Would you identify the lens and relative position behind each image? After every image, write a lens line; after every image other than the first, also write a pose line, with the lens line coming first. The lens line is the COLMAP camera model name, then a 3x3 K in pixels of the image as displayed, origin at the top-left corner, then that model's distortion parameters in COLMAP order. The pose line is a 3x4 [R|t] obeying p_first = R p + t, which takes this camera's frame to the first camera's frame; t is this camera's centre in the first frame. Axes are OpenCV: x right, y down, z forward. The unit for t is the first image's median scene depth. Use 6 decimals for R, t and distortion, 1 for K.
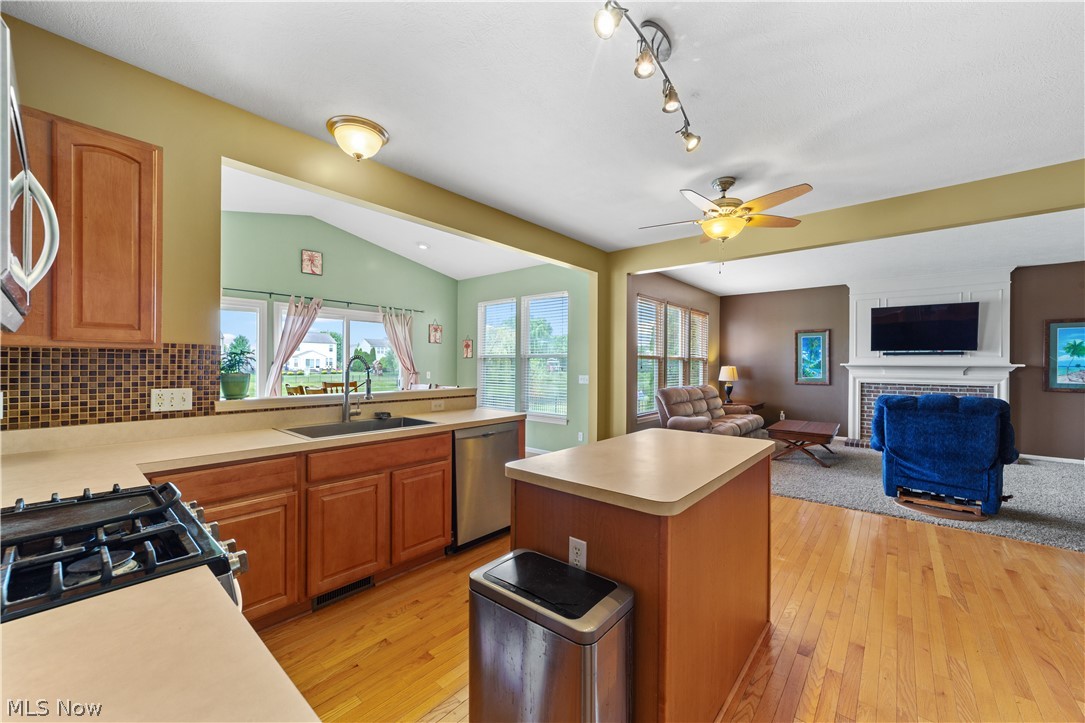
lens RADIAL K [[420.9, 0, 538.0], [0, 420.9, 365.6], [0, 0, 1]] dist [-0.007908, 0.003095]
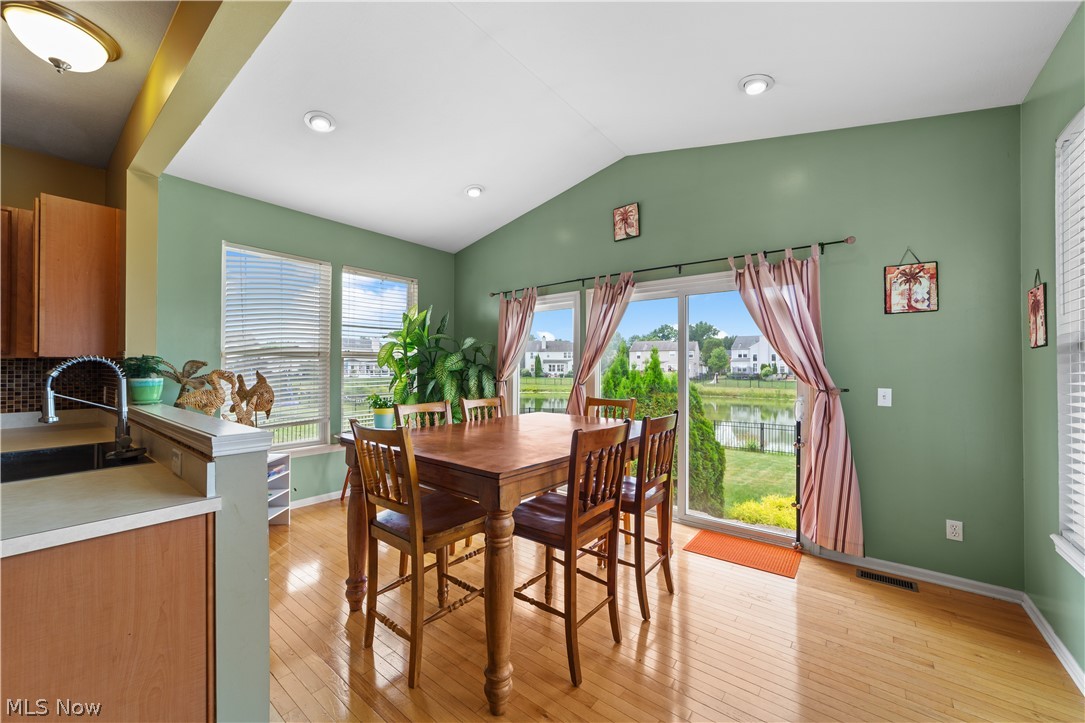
lens RADIAL K [[420.9, 0, 537.6], [0, 420.9, 367.4], [0, 0, 1]] dist [-0.007908, 0.003095]
pose [[0.059120, -0.012999, -0.998166, 0.131952], [-0.002155, 0.999911, -0.013150, 0.000794], [0.998249, 0.002928, 0.059087, 0.805588]]
